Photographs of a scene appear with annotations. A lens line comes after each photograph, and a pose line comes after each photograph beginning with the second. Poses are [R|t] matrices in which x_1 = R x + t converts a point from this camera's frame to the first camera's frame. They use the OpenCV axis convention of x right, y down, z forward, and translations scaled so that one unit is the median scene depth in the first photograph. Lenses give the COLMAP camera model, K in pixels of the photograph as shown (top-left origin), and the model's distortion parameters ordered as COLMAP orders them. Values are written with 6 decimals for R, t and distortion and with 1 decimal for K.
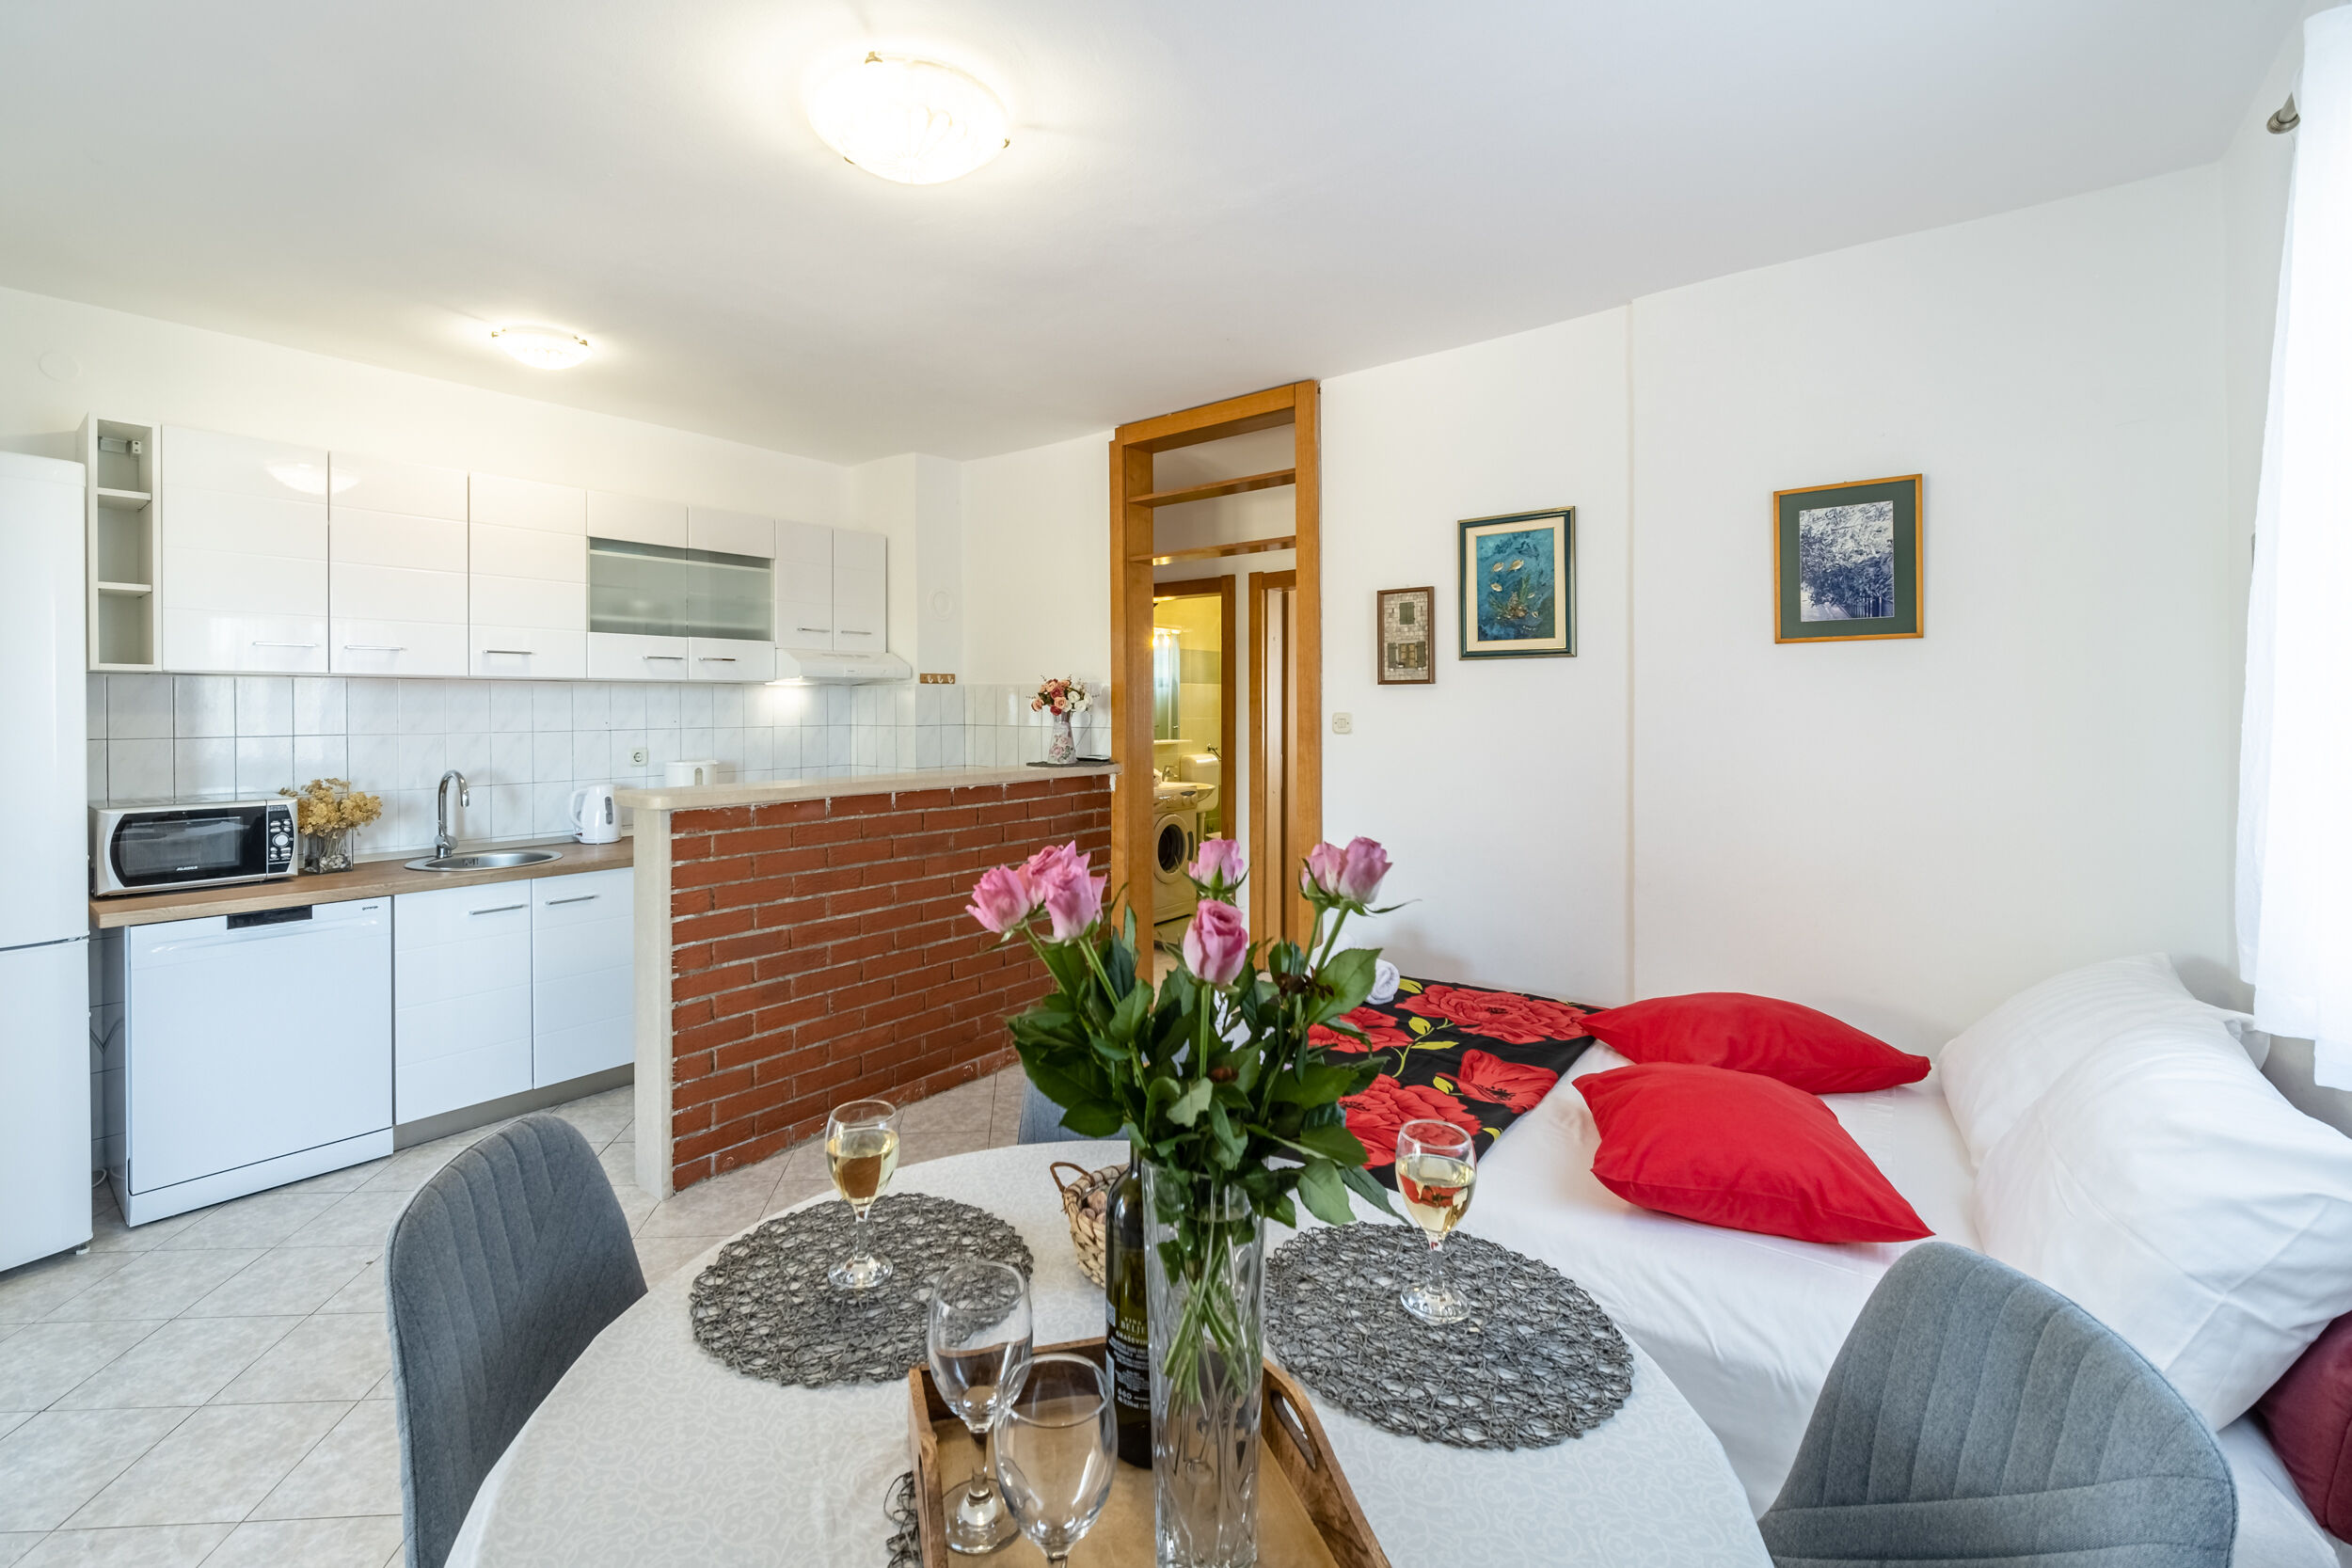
lens RADIAL K [[1035.9, 0, 1112.7], [0, 1035.9, 704.2], [0, 0, 1]] dist [-0.002463, 0.001112]
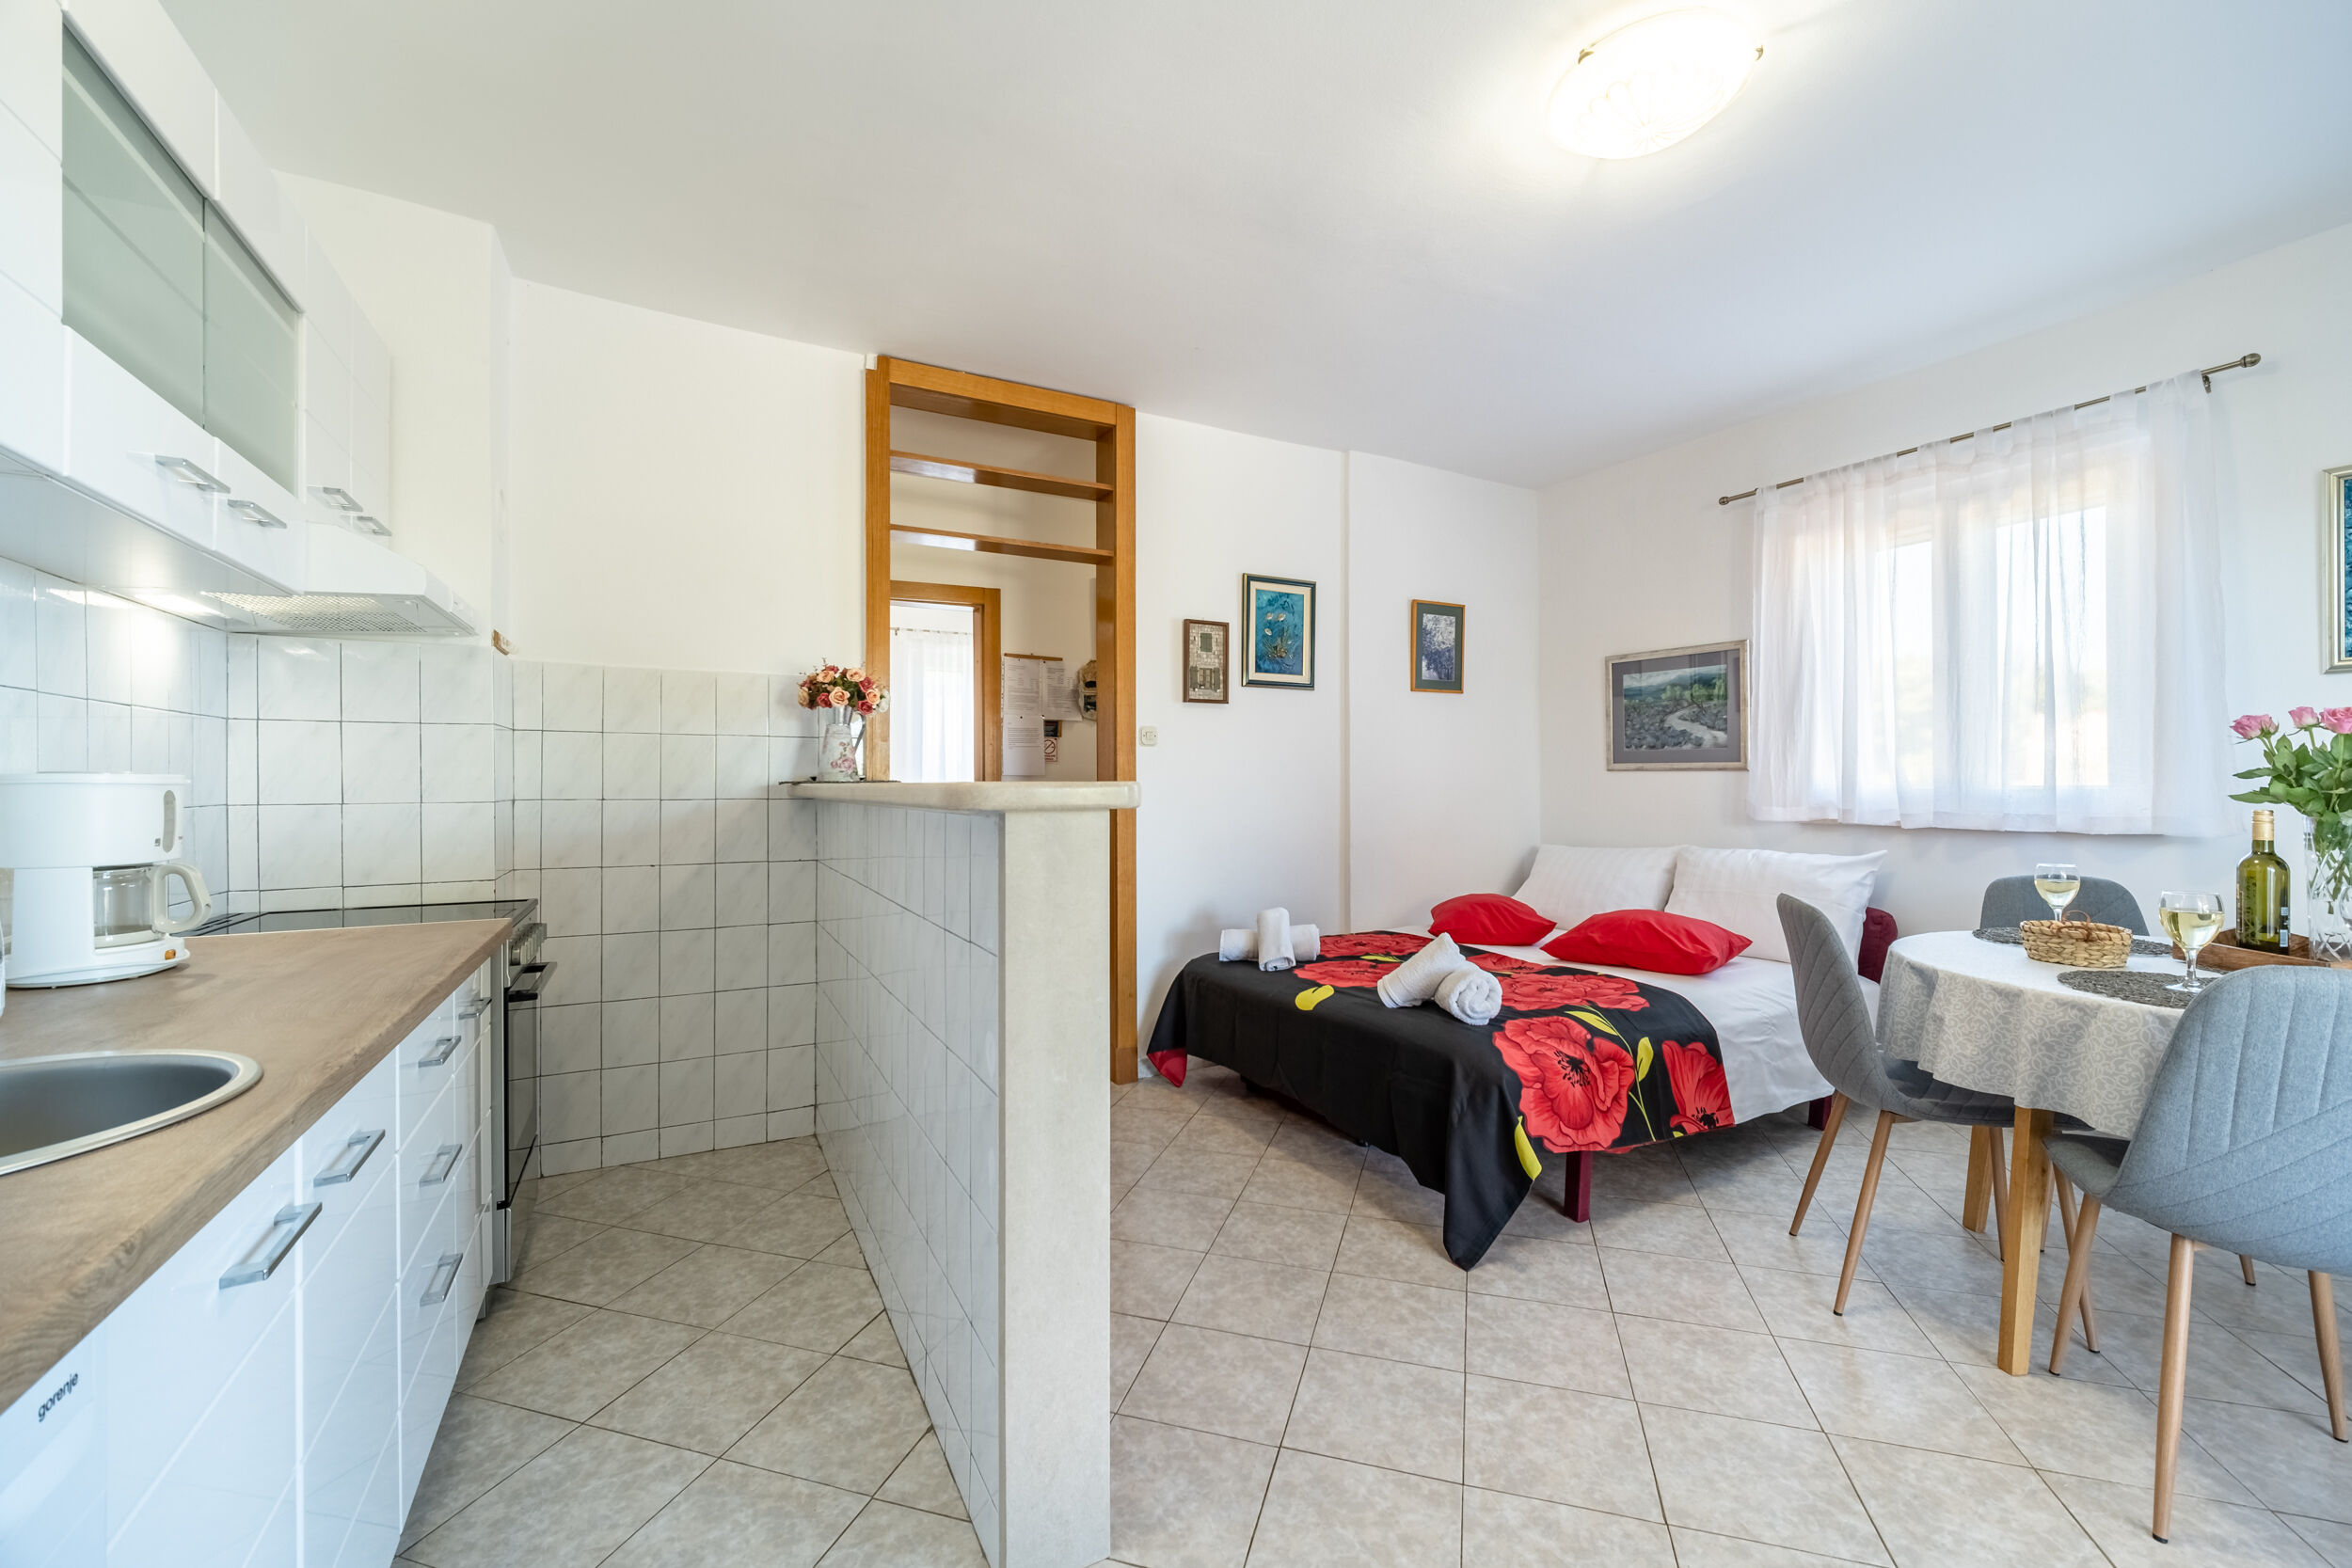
lens RADIAL K [[944.5, 0, 1176.0], [0, 944.5, 784.0], [0, 0, 1]] dist [-0.014315, 0.002742]
pose [[0.342883, 0.001956, 0.939376, -0.795851], [0.004263, 0.999984, -0.003638, 0.082545], [-0.939369, 0.005252, 0.342869, 0.735210]]
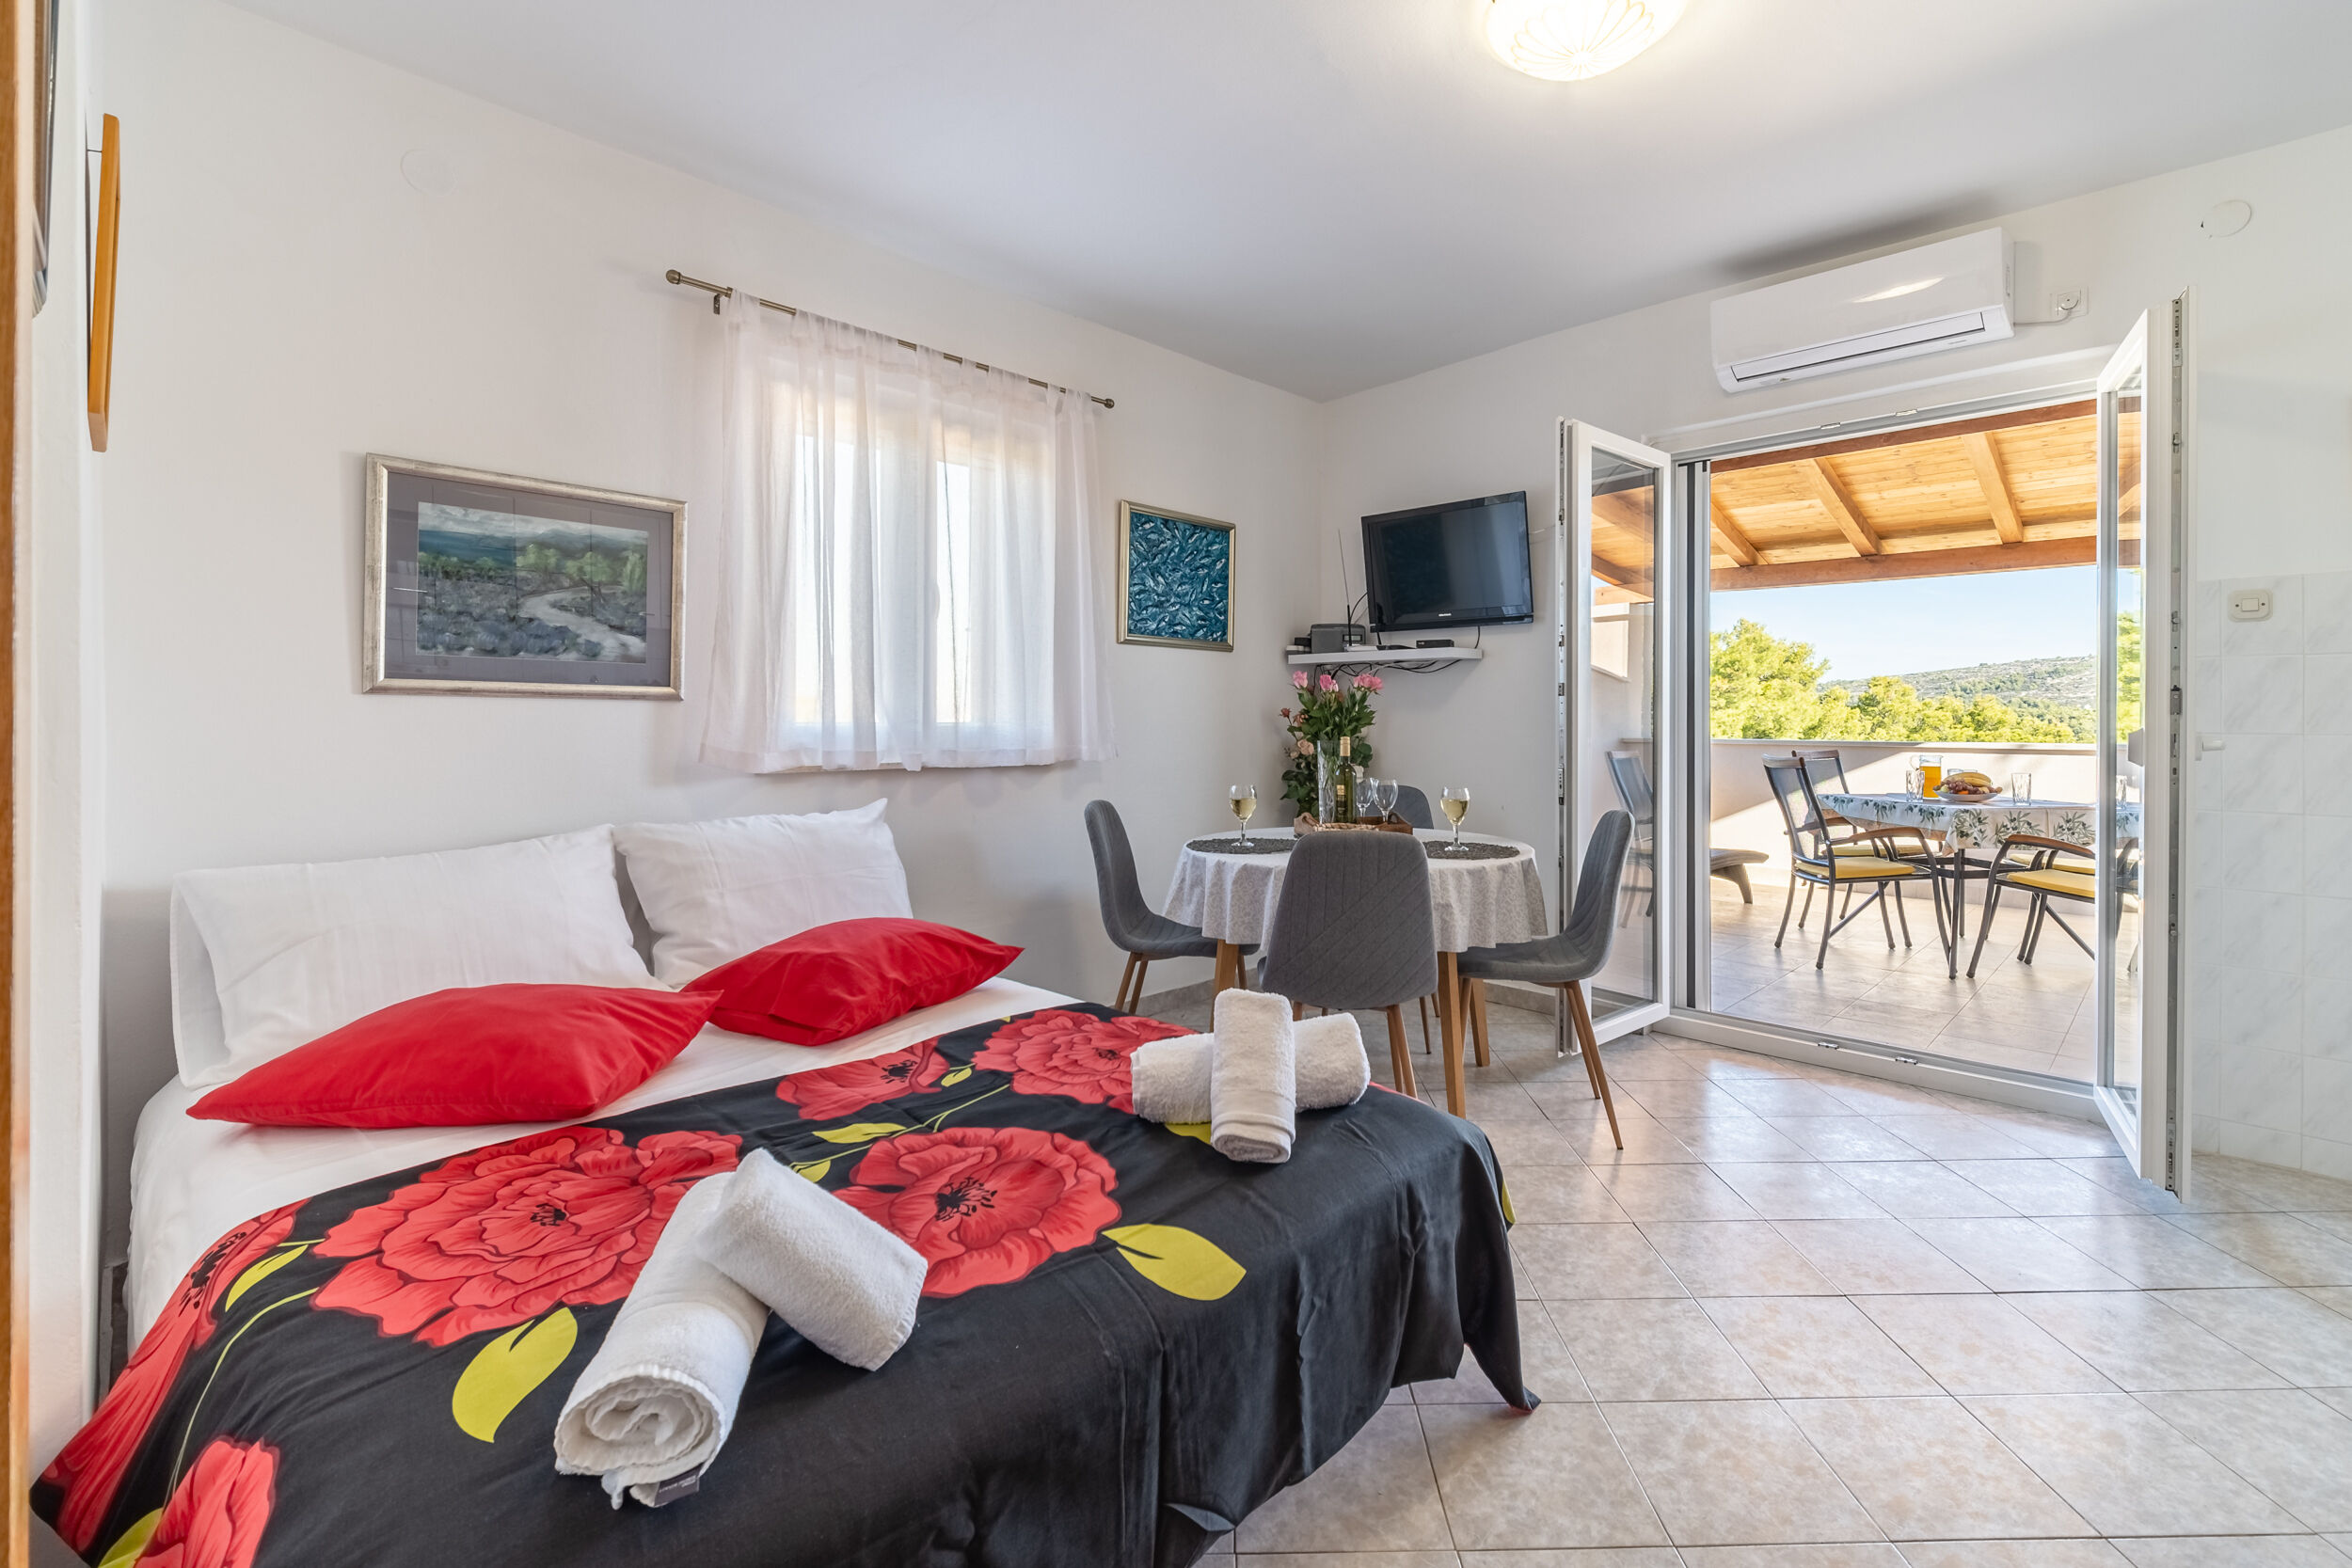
lens RADIAL K [[1082.1, 0, 1200.8], [0, 1082.1, 725.0], [0, 0, 1]] dist [-0.003402, -0.000394]
pose [[-0.999819, 0.003892, 0.018626, 0.110273], [0.004003, 0.999974, 0.005918, 0.081239], [-0.018602, 0.005992, -0.999809, 1.348835]]
